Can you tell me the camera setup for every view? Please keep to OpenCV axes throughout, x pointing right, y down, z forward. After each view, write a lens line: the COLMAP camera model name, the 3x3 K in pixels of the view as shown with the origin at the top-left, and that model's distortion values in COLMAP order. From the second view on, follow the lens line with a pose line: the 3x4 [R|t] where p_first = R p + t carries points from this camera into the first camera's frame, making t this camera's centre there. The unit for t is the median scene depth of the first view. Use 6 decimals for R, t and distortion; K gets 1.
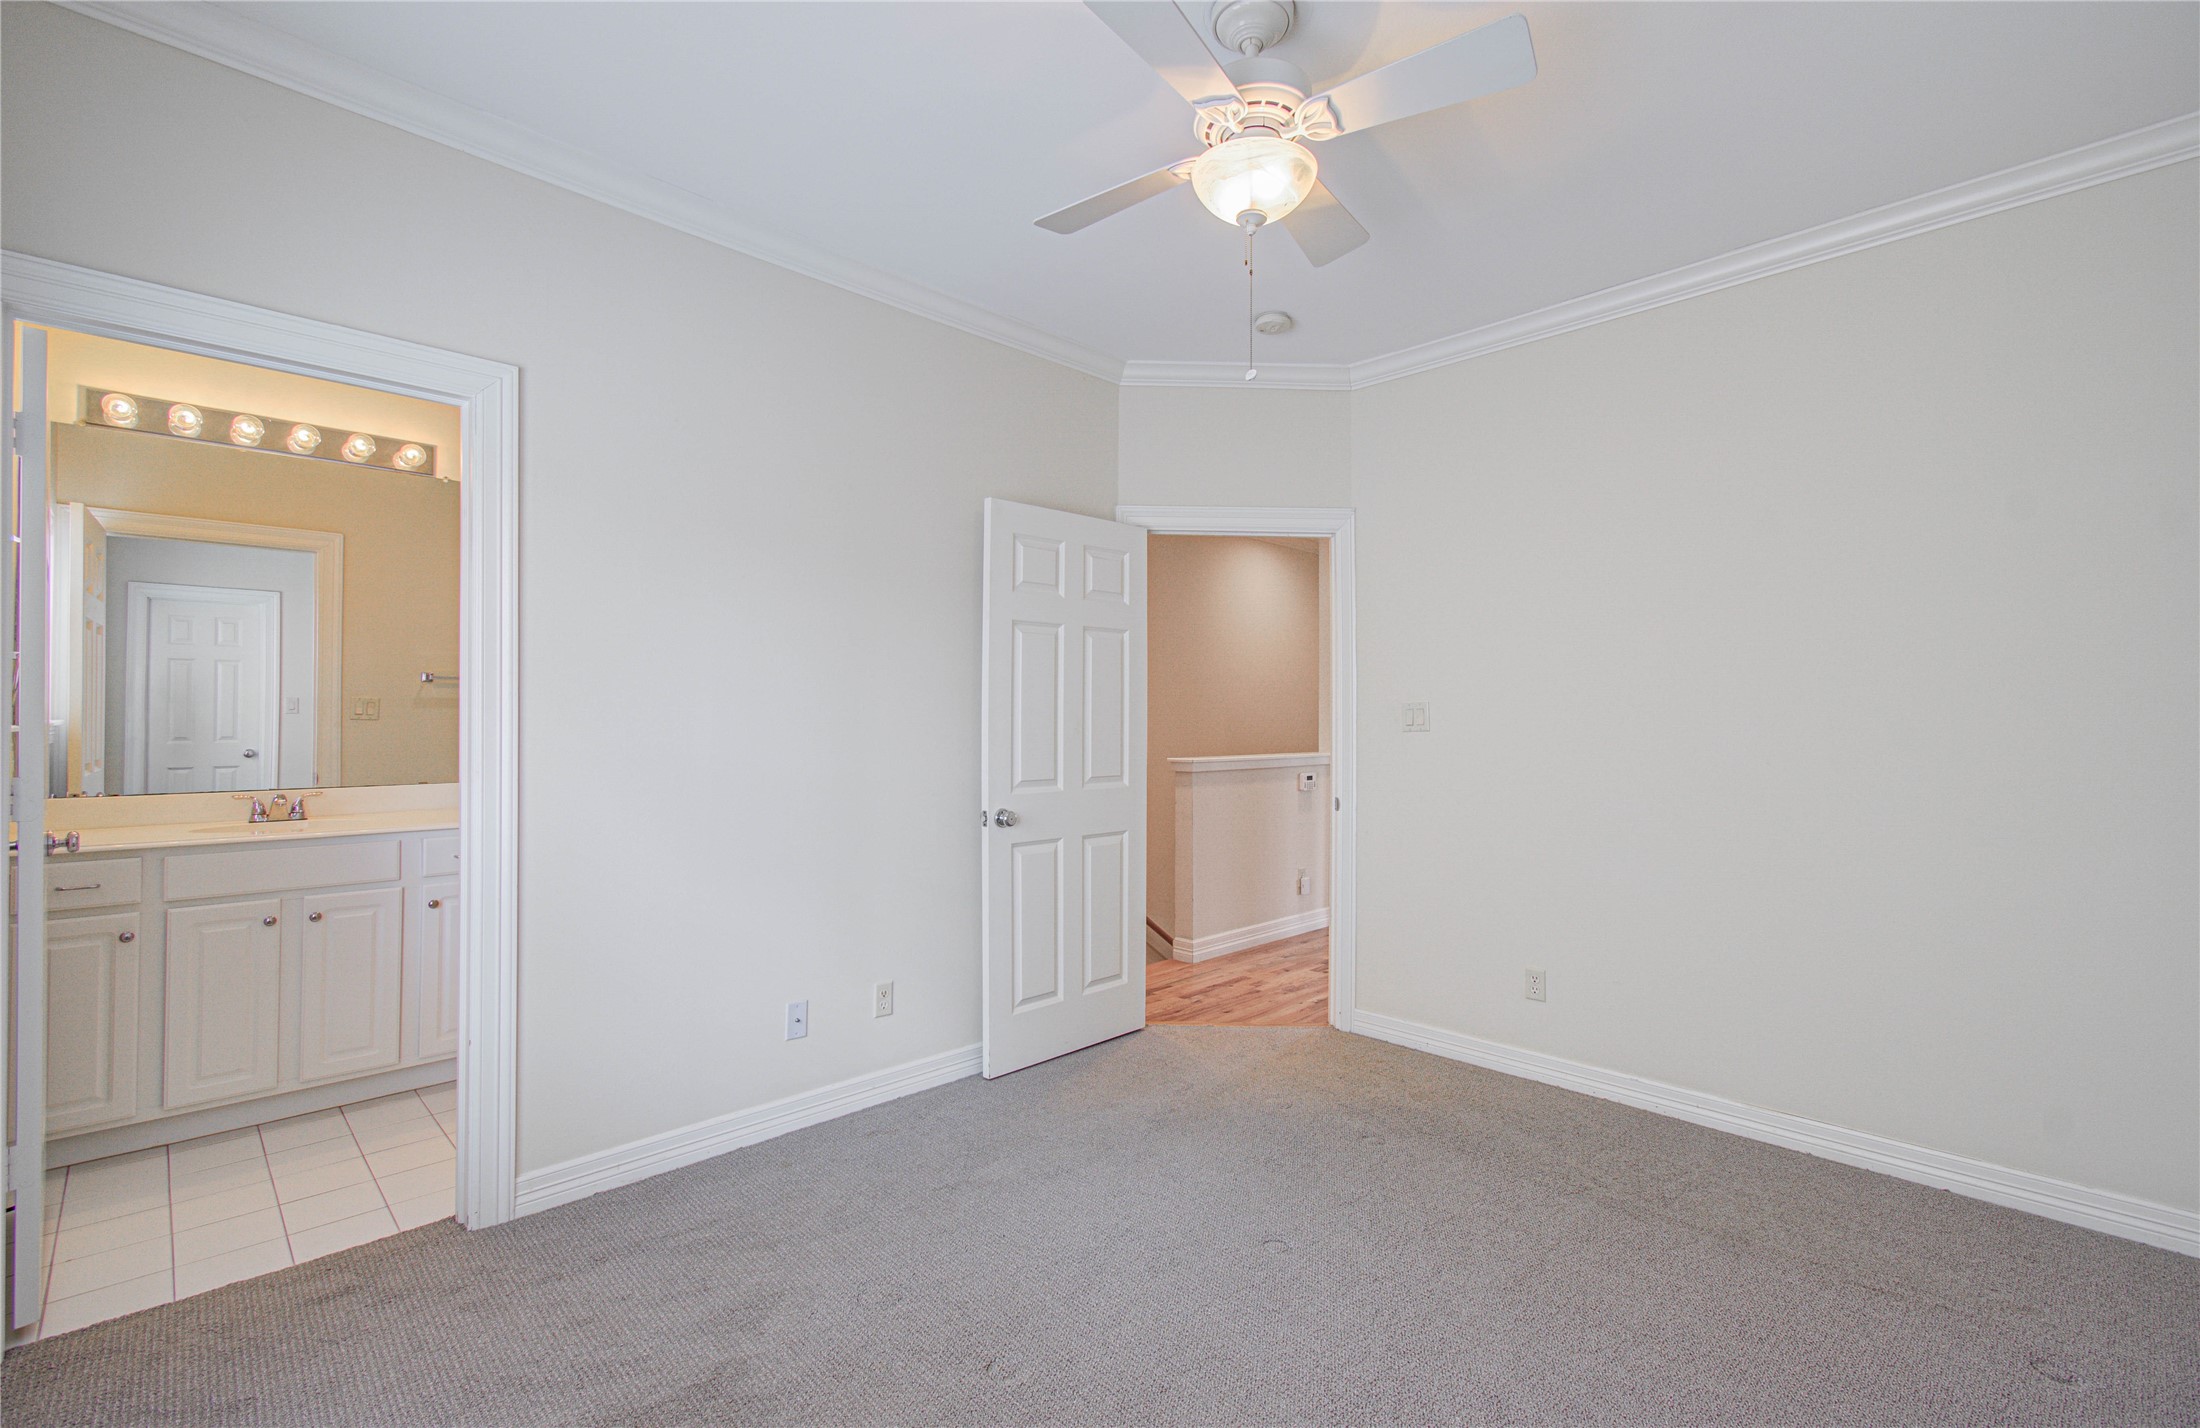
lens RADIAL K [[955.6, 0, 1100.0], [0, 955.6, 714.0], [0, 0, 1]] dist [0.047601, -0.031216]
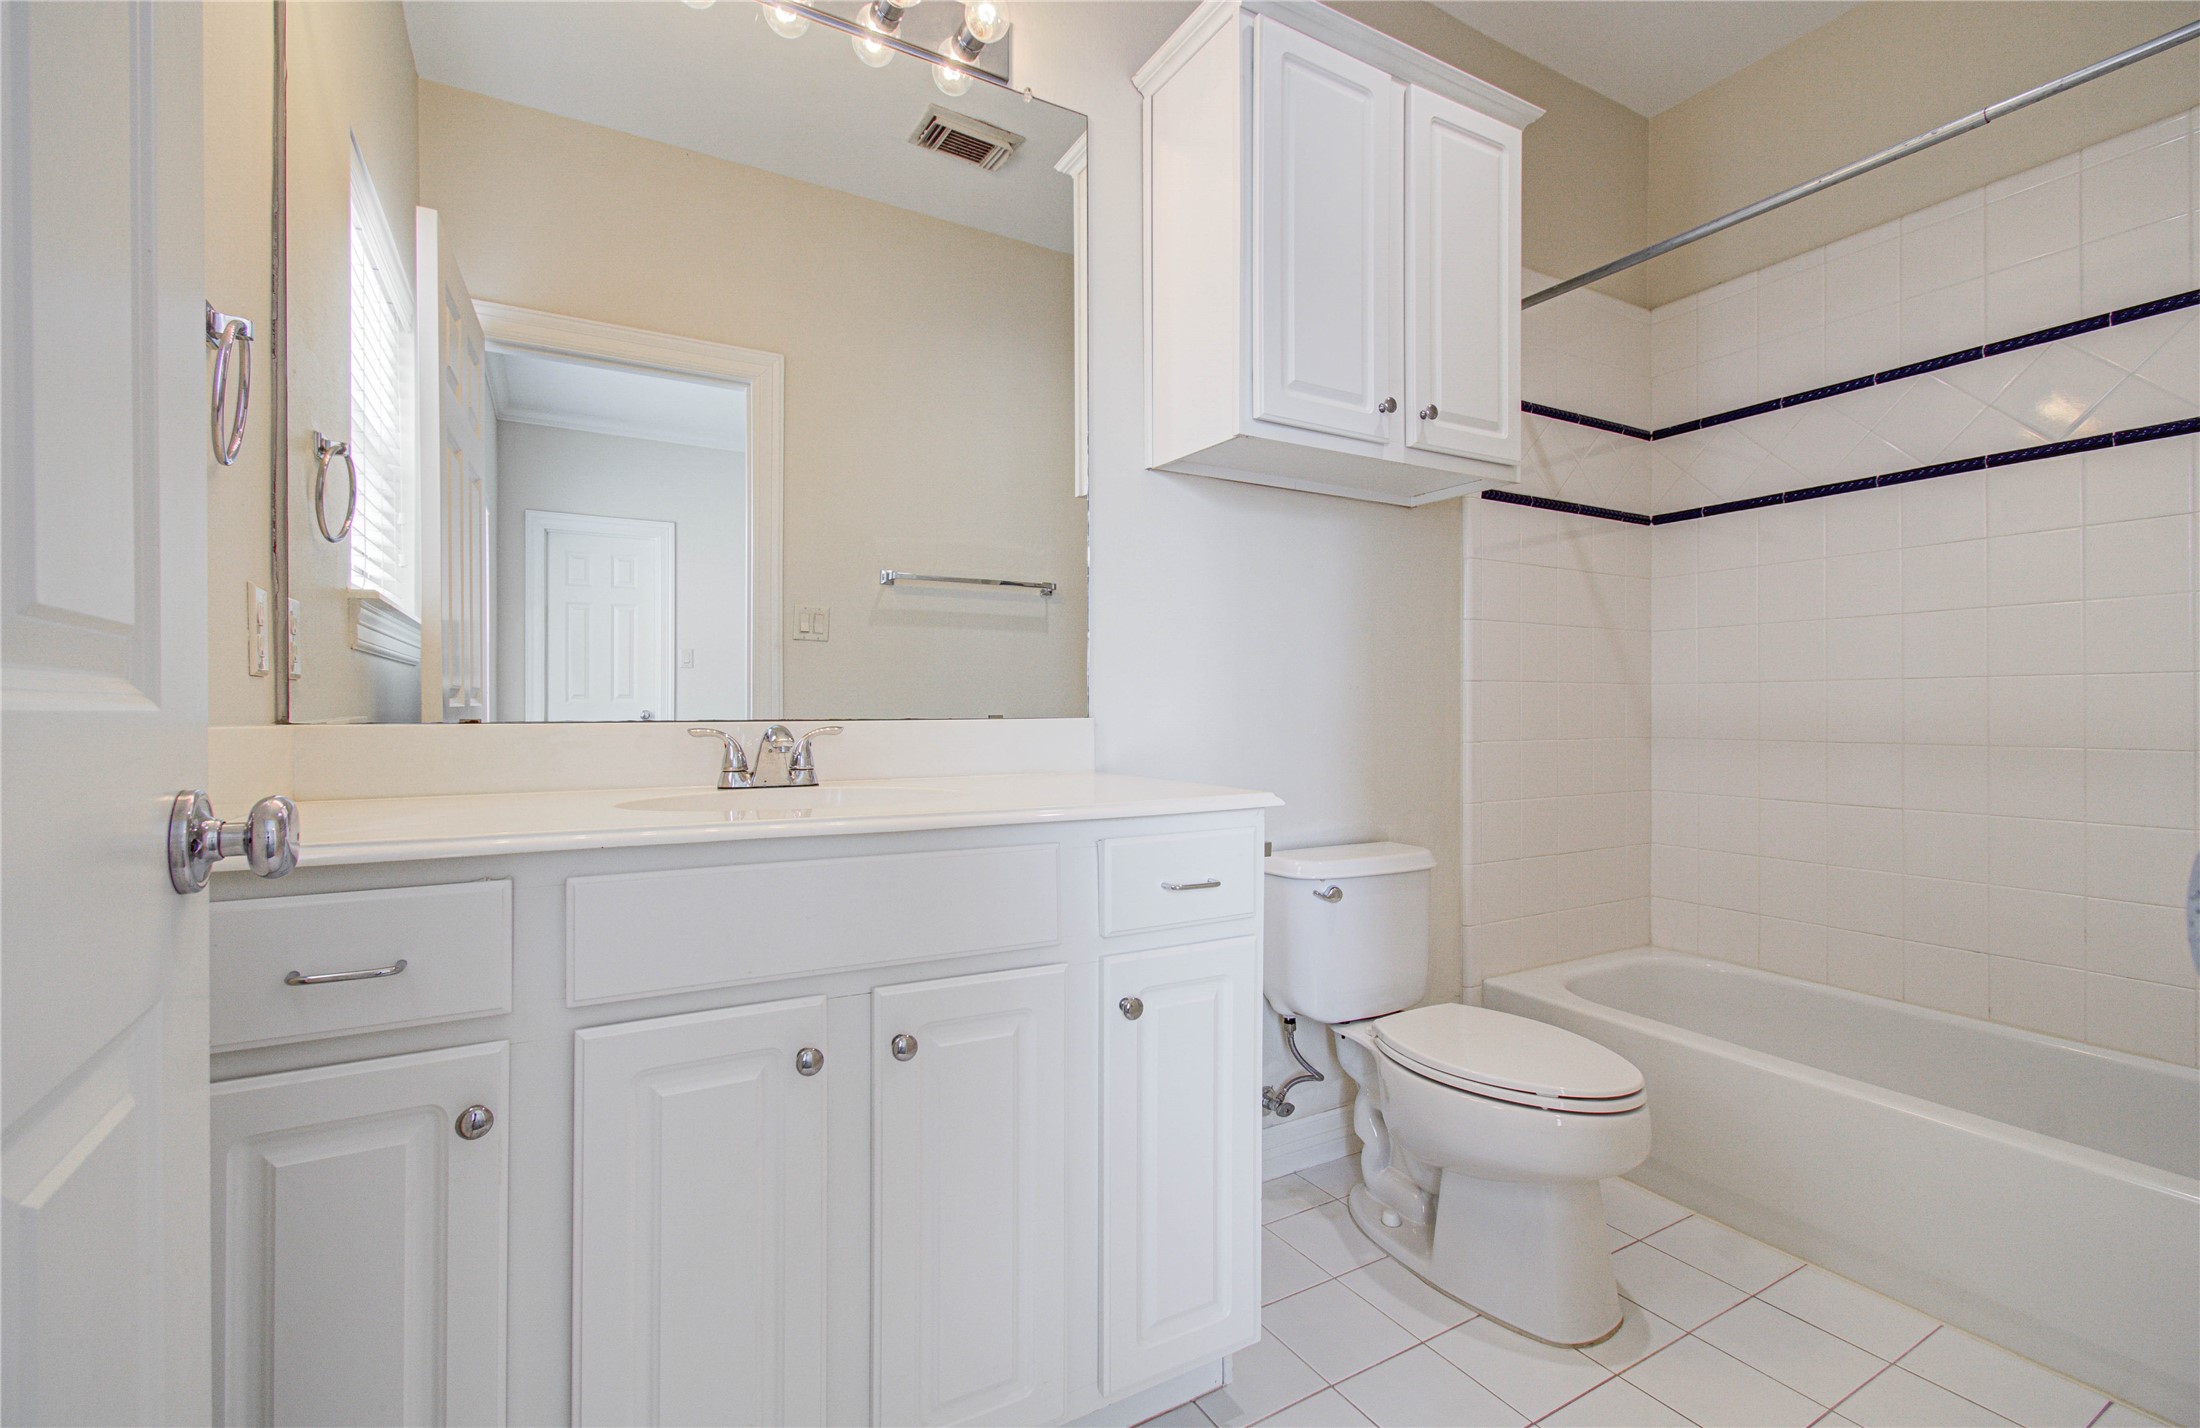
lens RADIAL K [[956.1, 0, 1041.5], [0, 956.1, 715.1], [0, 0, 1]] dist [0.000044, 0.000059]
pose [[0.954730, -0.005252, -0.297426, -0.603128], [0.006982, 0.999964, 0.004754, 0.076444], [0.297391, -0.006615, 0.954733, 0.625138]]
